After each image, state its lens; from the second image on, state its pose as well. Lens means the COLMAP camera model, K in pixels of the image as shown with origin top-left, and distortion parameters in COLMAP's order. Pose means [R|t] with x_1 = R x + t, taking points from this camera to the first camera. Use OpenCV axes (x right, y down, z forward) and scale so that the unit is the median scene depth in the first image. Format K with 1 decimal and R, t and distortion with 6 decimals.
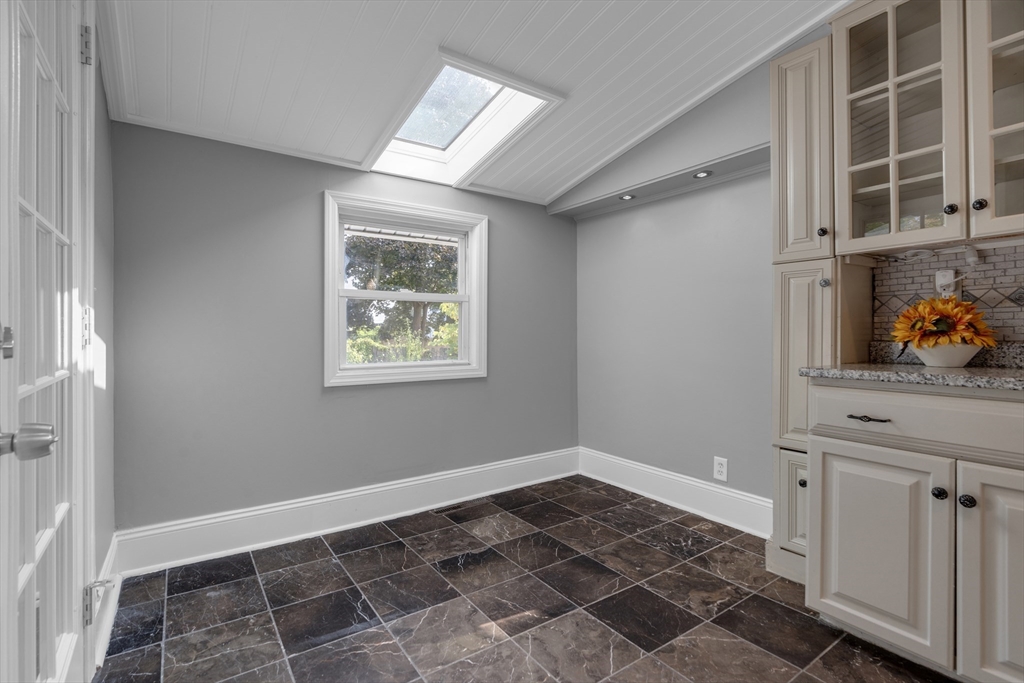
lens RADIAL K [[471.4, 0, 510.8], [0, 471.4, 329.8], [0, 0, 1]] dist [-0.000782, -0.000030]
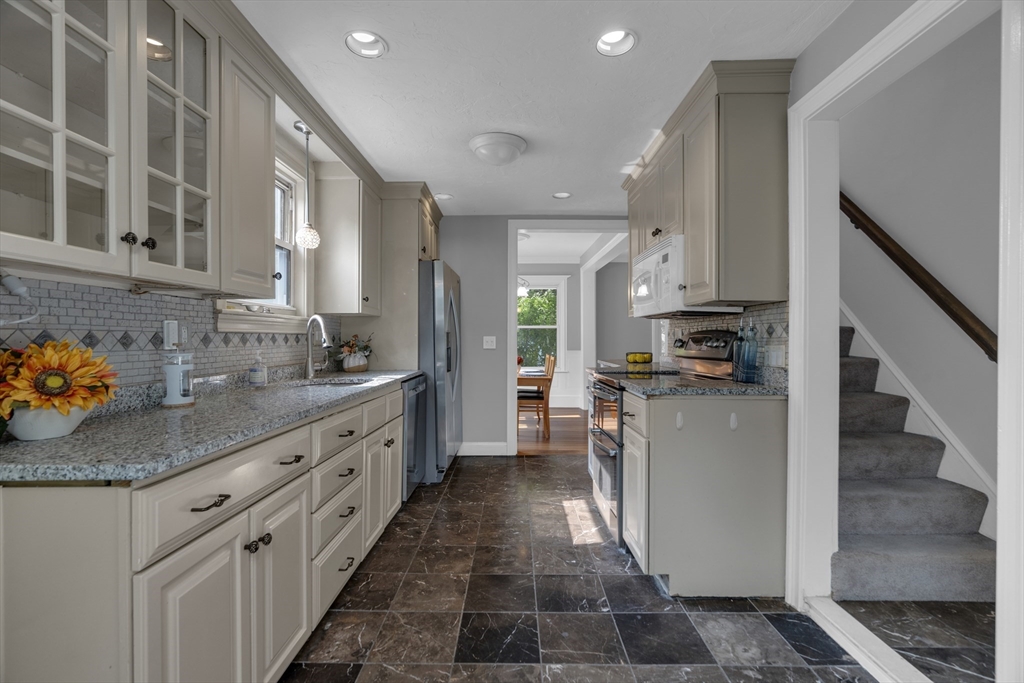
lens RADIAL K [[460.9, 0, 508.8], [0, 460.9, 340.2], [0, 0, 1]] dist [-0.012325, 0.004935]
pose [[-0.812727, 0.001751, 0.582643, -0.067180], [-0.000386, 0.999994, -0.003544, -0.063589], [-0.582645, -0.003105, -0.812721, 1.085852]]
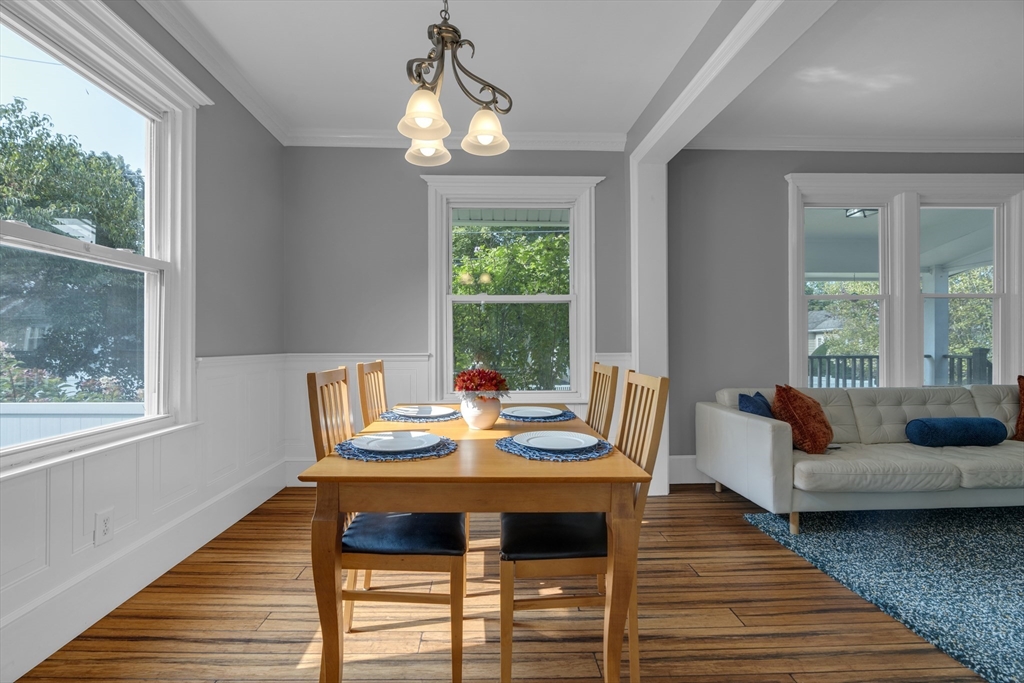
lens RADIAL K [[467.2, 0, 499.8], [0, 467.2, 343.0], [0, 0, 1]] dist [0.000363, 0.000443]
pose [[-0.834832, 0.002649, 0.550498, 1.374765], [-0.000177, 0.999987, -0.005080, -0.008934], [-0.550505, -0.004338, -0.834821, -1.088228]]
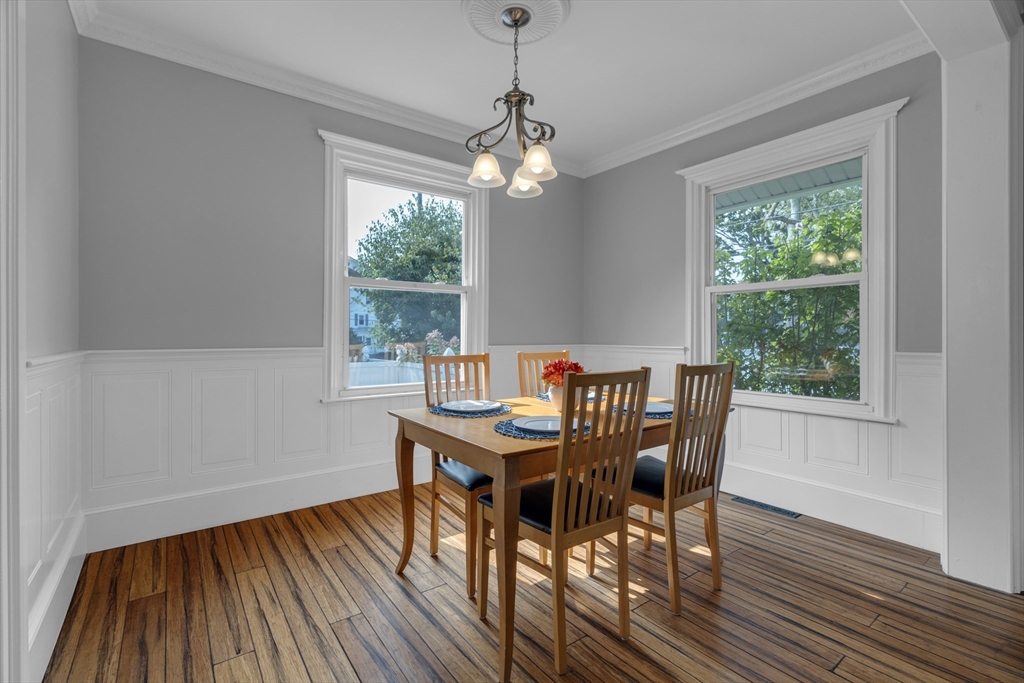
lens RADIAL K [[466.1, 0, 511.6], [0, 466.1, 334.2], [0, 0, 1]] dist [0.000537, 0.000260]
pose [[-0.026400, 0.002647, 0.999648, 0.764588], [-0.008044, 0.999964, -0.002860, -0.018014], [-0.999619, -0.008117, -0.026378, -1.790455]]
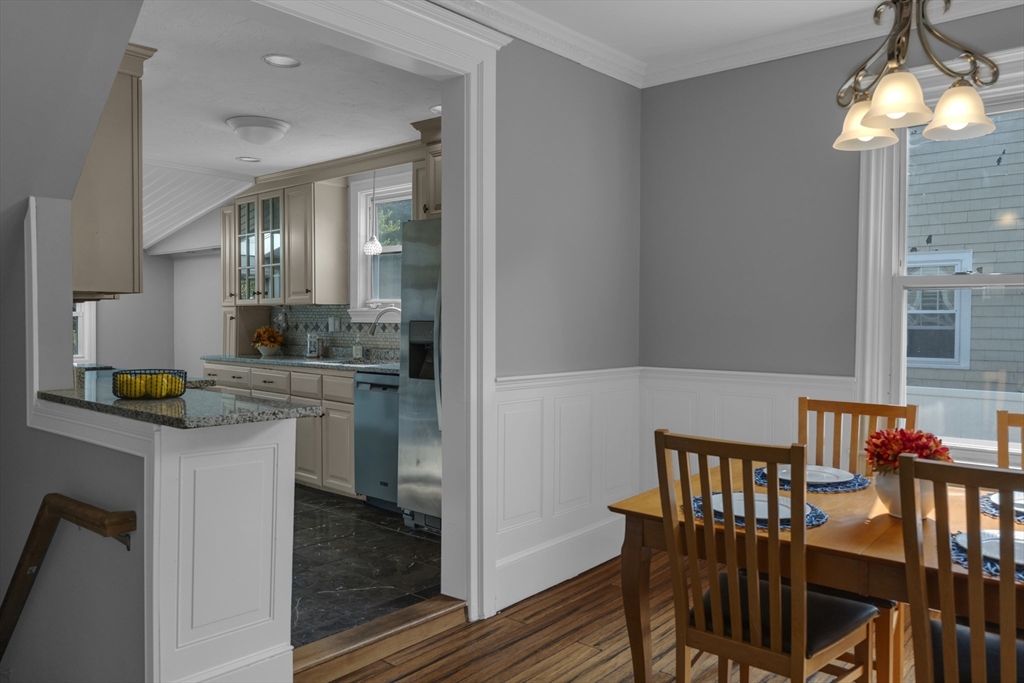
lens RADIAL K [[761.6, 0, 508.2], [0, 761.6, 338.7], [0, 0, 1]] dist [-0.003550, 0.004059]
pose [[0.970209, 0.000887, 0.242269, 1.091580], [-0.008575, 0.999492, 0.030680, -0.127411], [-0.242119, -0.031843, 0.969724, -2.861147]]
